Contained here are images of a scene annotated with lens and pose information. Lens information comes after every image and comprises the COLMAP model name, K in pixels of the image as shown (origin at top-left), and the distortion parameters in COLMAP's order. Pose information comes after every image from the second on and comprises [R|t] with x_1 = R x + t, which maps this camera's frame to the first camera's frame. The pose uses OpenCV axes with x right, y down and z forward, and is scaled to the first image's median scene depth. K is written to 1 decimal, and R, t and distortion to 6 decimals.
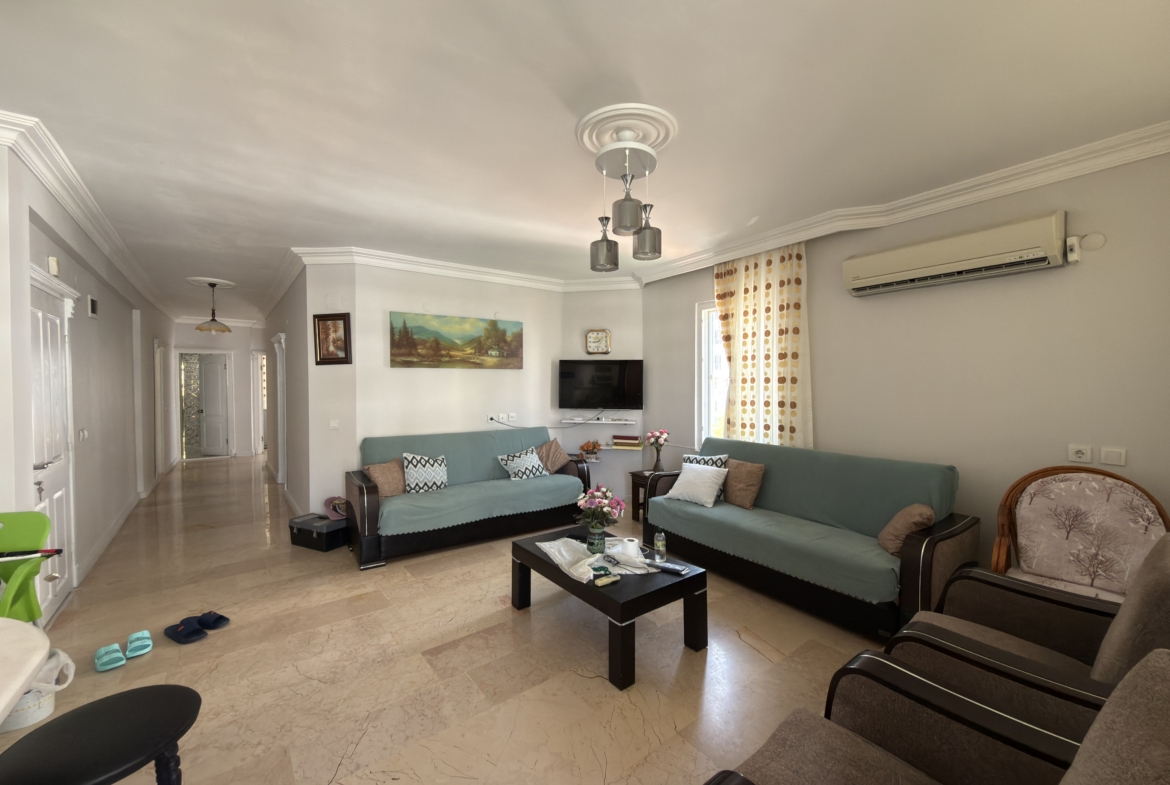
lens RADIAL K [[464.6, 0, 585.8], [0, 464.6, 391.8], [0, 0, 1]] dist [-0.000515, -0.000269]
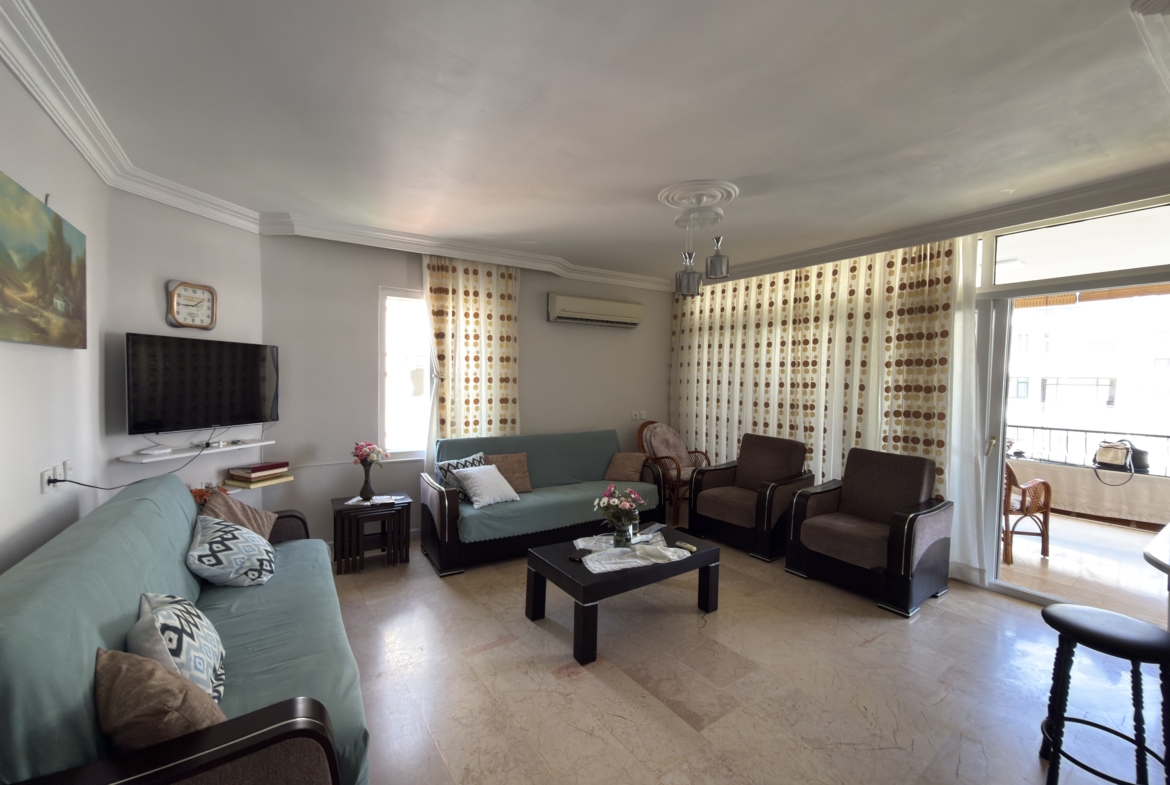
lens RADIAL K [[464.6, 0, 585.8], [0, 464.6, 391.8], [0, 0, 1]] dist [-0.000515, -0.000269]
pose [[0.044478, -0.028787, 0.998596, -0.666657], [0.005798, 0.999575, 0.028557, -0.025435], [-0.998994, 0.004520, 0.044626, 0.675156]]
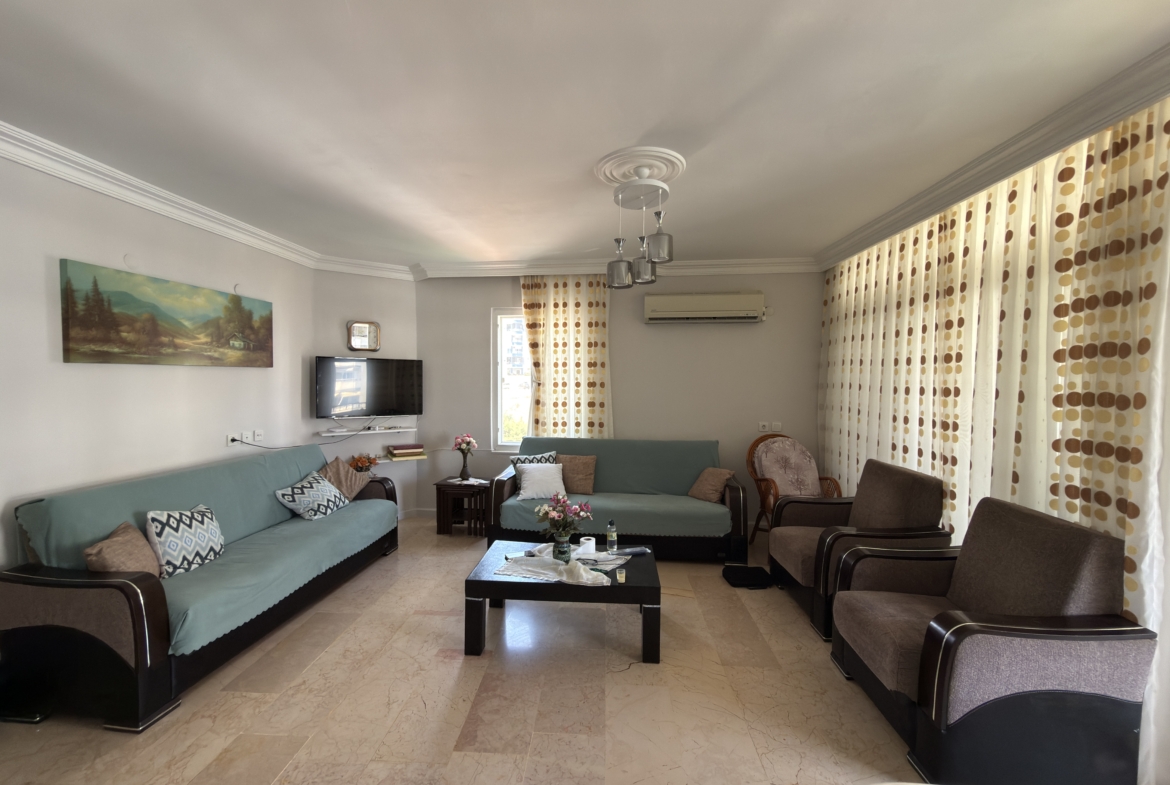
lens RADIAL K [[464.6, 0, 585.8], [0, 464.6, 391.8], [0, 0, 1]] dist [-0.000515, -0.000269]
pose [[0.656443, -0.017082, 0.754182, -0.455054], [0.008726, 0.999849, 0.015051, -0.022296], [-0.754325, -0.003299, 0.656492, 0.196889]]
